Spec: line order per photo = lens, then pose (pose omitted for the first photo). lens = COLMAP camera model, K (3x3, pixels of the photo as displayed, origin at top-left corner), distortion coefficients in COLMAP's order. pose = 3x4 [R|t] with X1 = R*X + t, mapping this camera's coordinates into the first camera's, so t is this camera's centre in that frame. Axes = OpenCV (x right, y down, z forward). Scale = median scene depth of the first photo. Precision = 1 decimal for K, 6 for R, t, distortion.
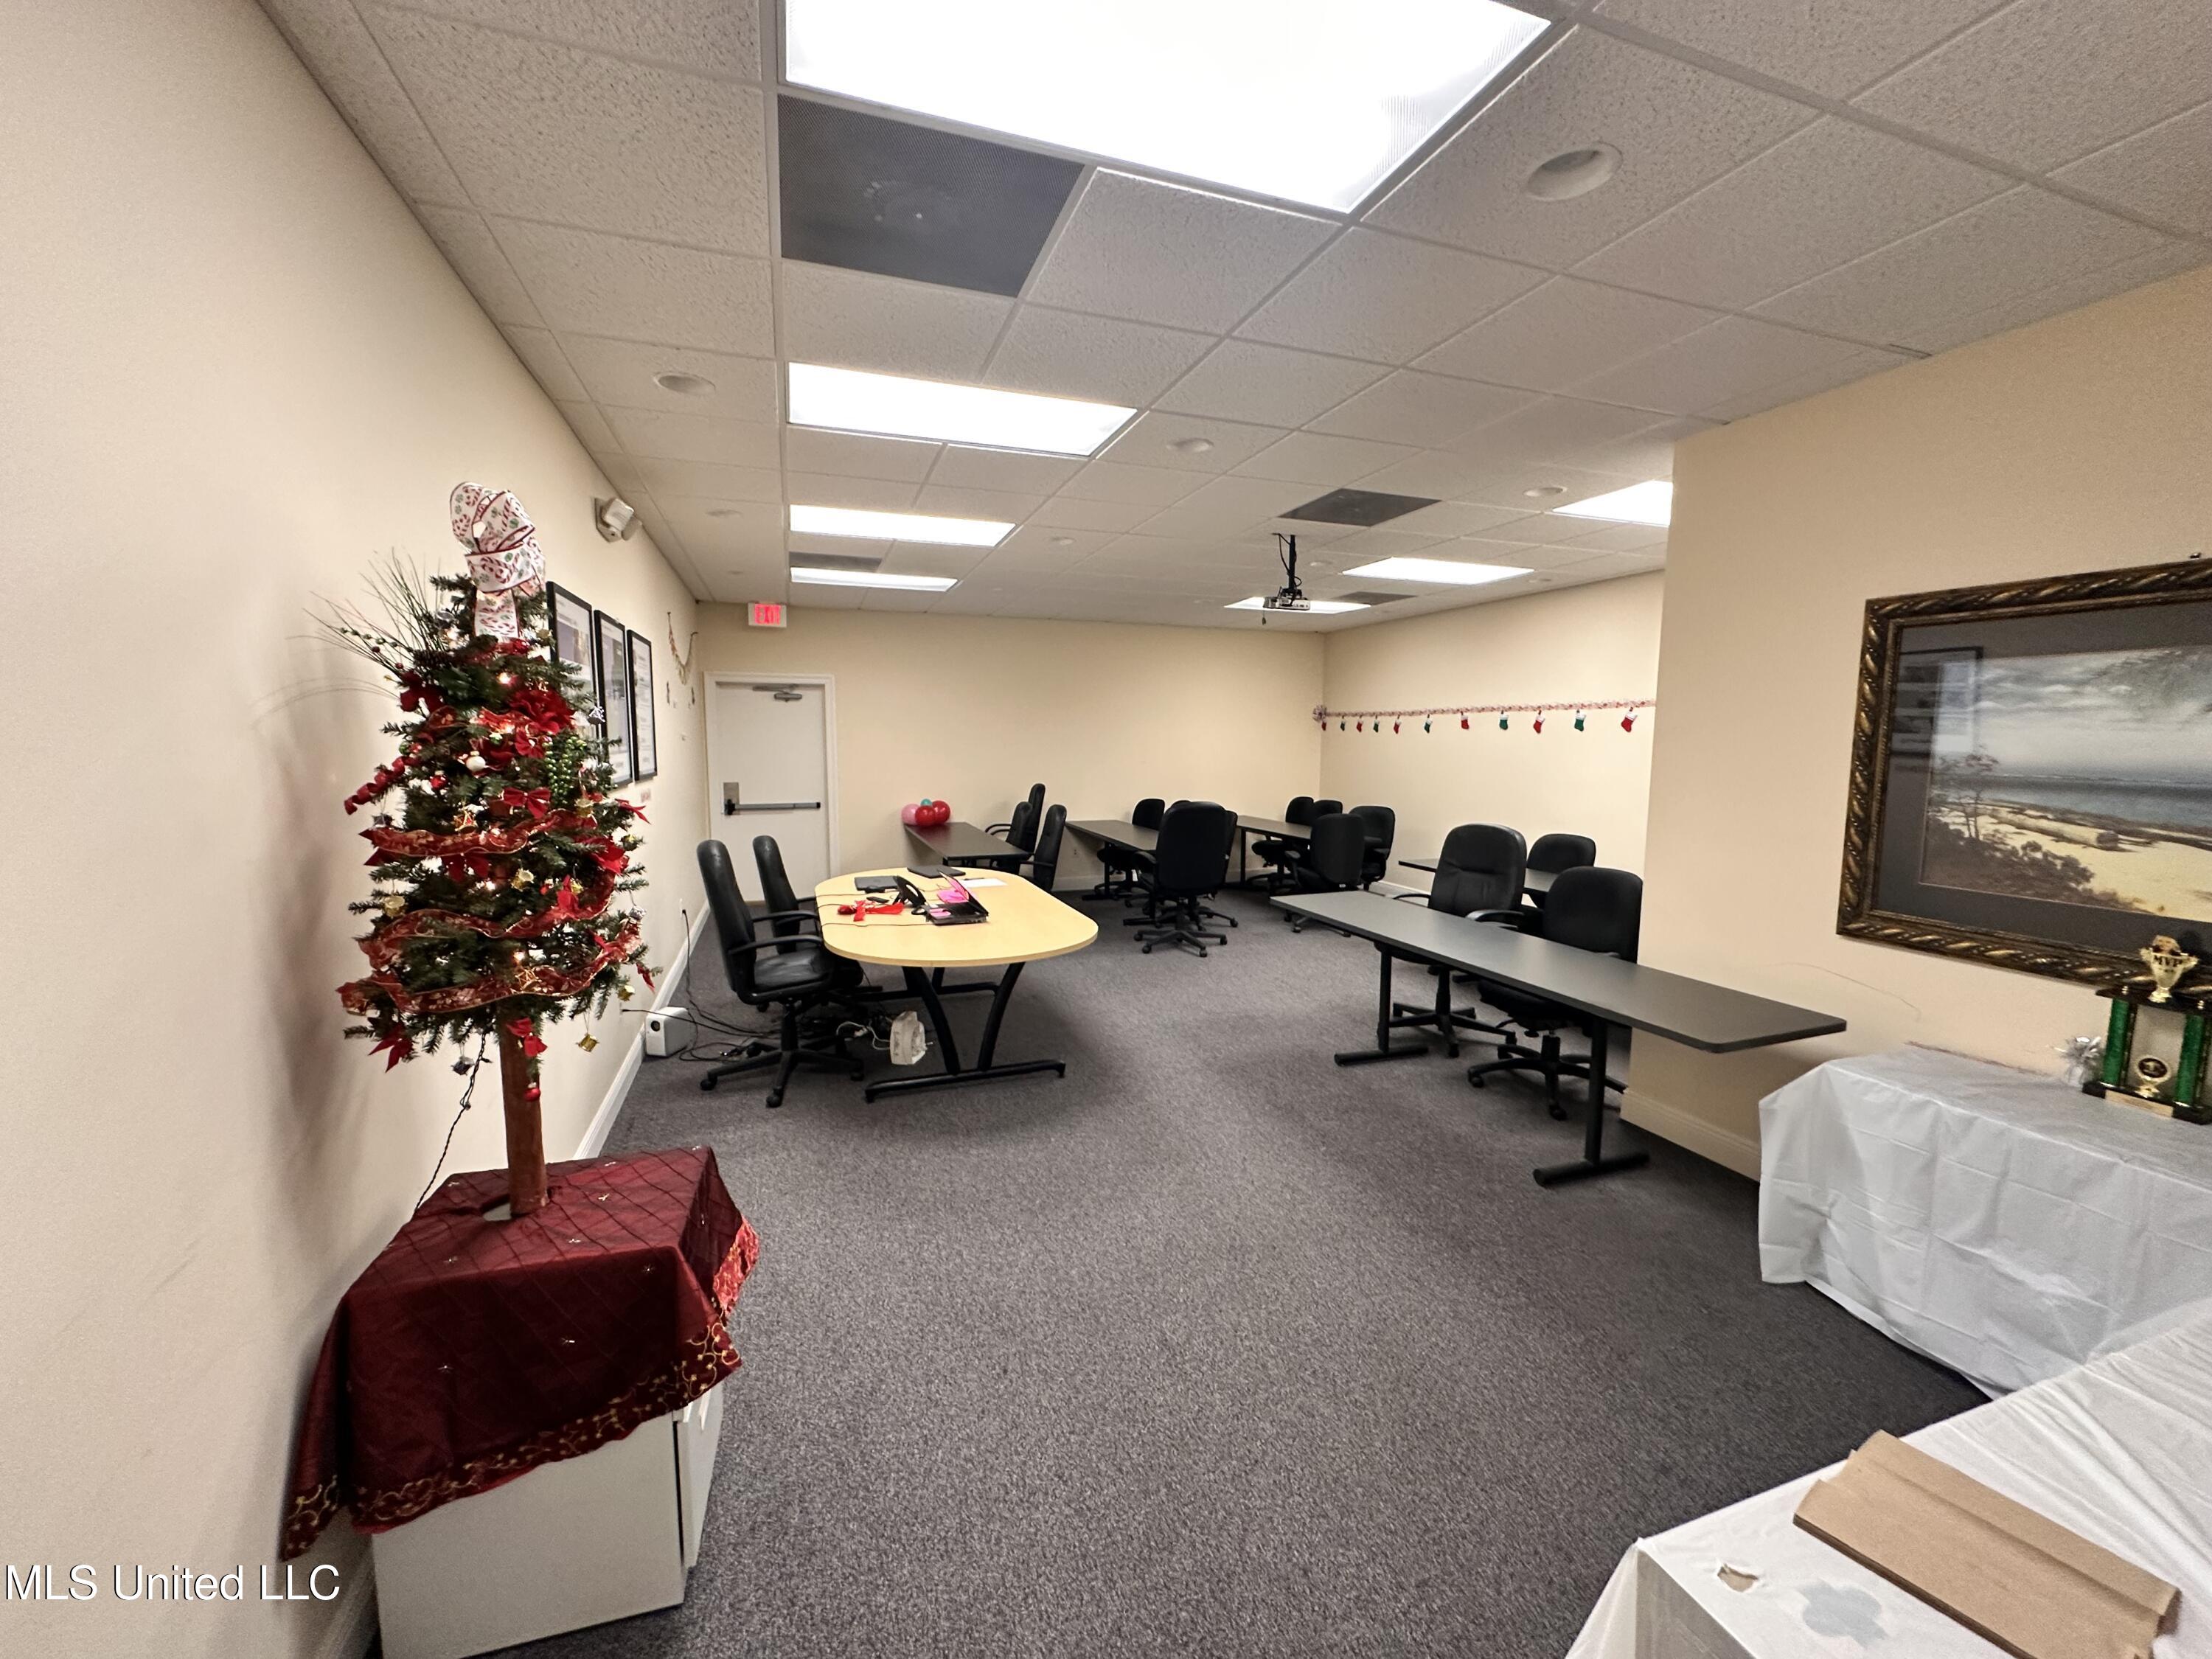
lens RADIAL K [[880.3, 0, 1106.9], [0, 880.3, 825.3], [0, 0, 1]] dist [-0.000355, 0.000075]
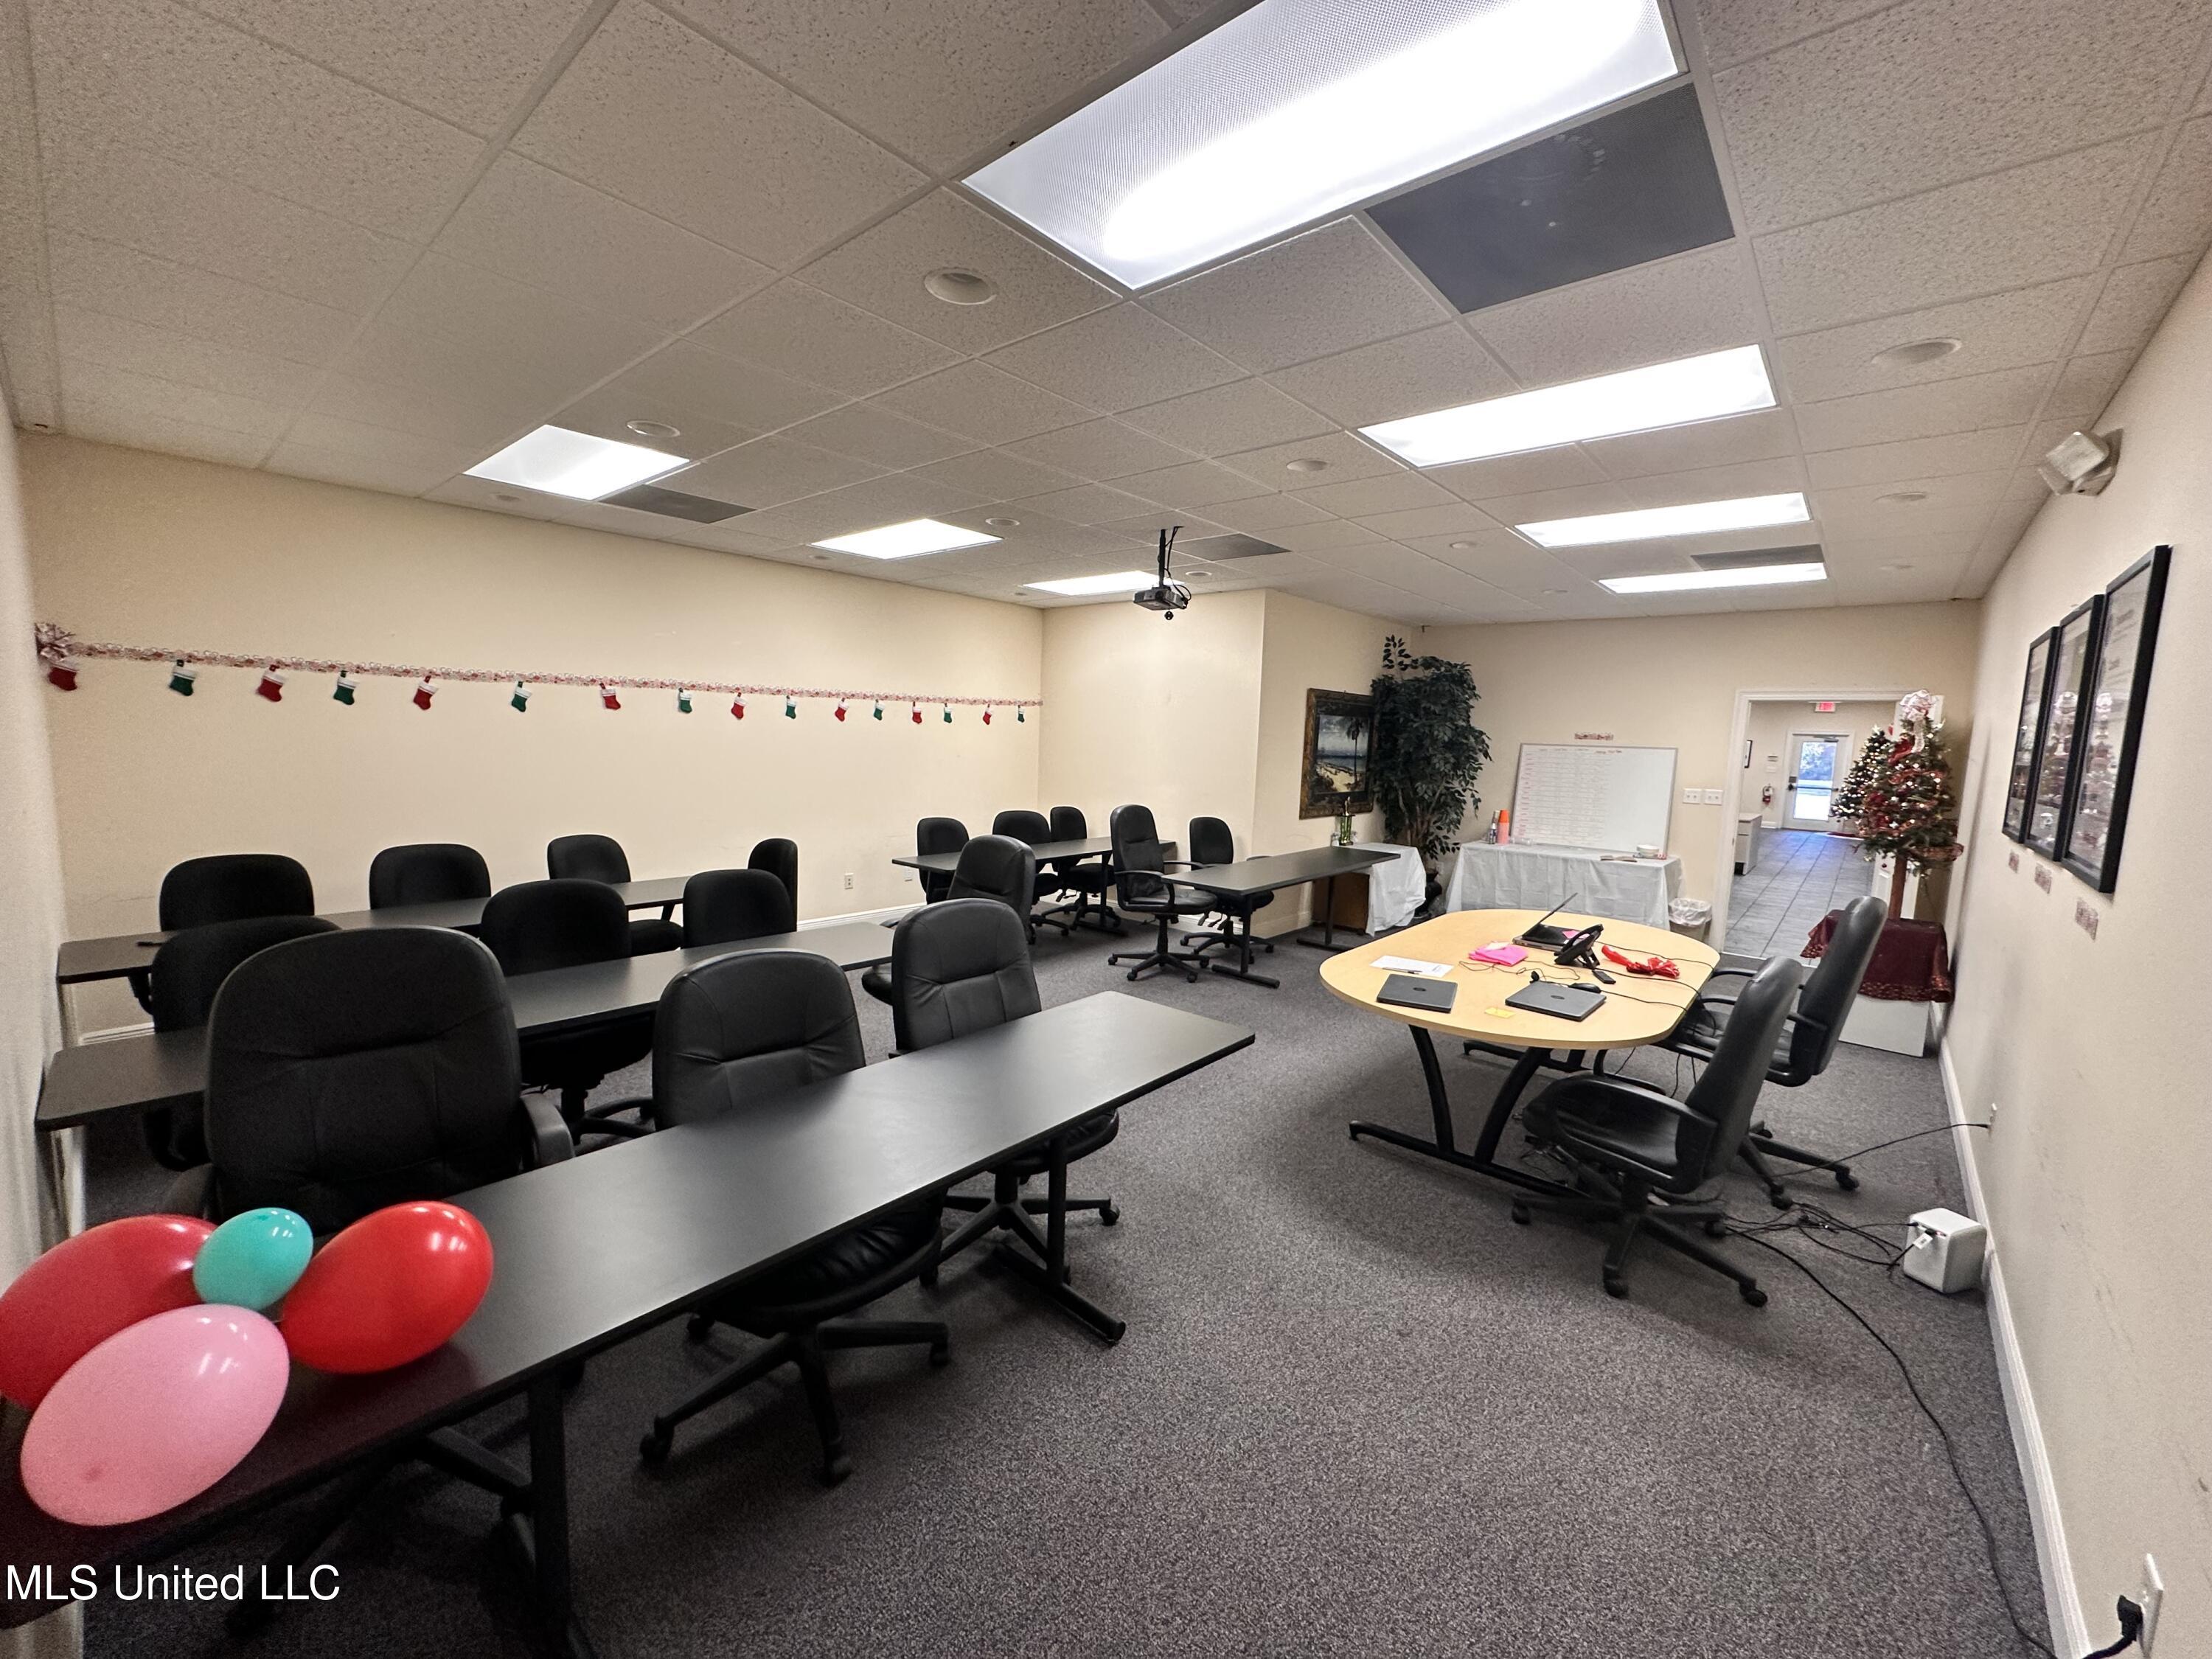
lens RADIAL K [[880.3, 0, 1107.5], [0, 880.3, 830.6], [0, 0, 1]] dist [-0.000355, 0.000075]
pose [[-0.488569, -0.121563, 0.864015, -0.408864], [0.052606, 0.984341, 0.168240, -0.110726], [-0.870938, 0.127649, -0.474524, 0.997318]]
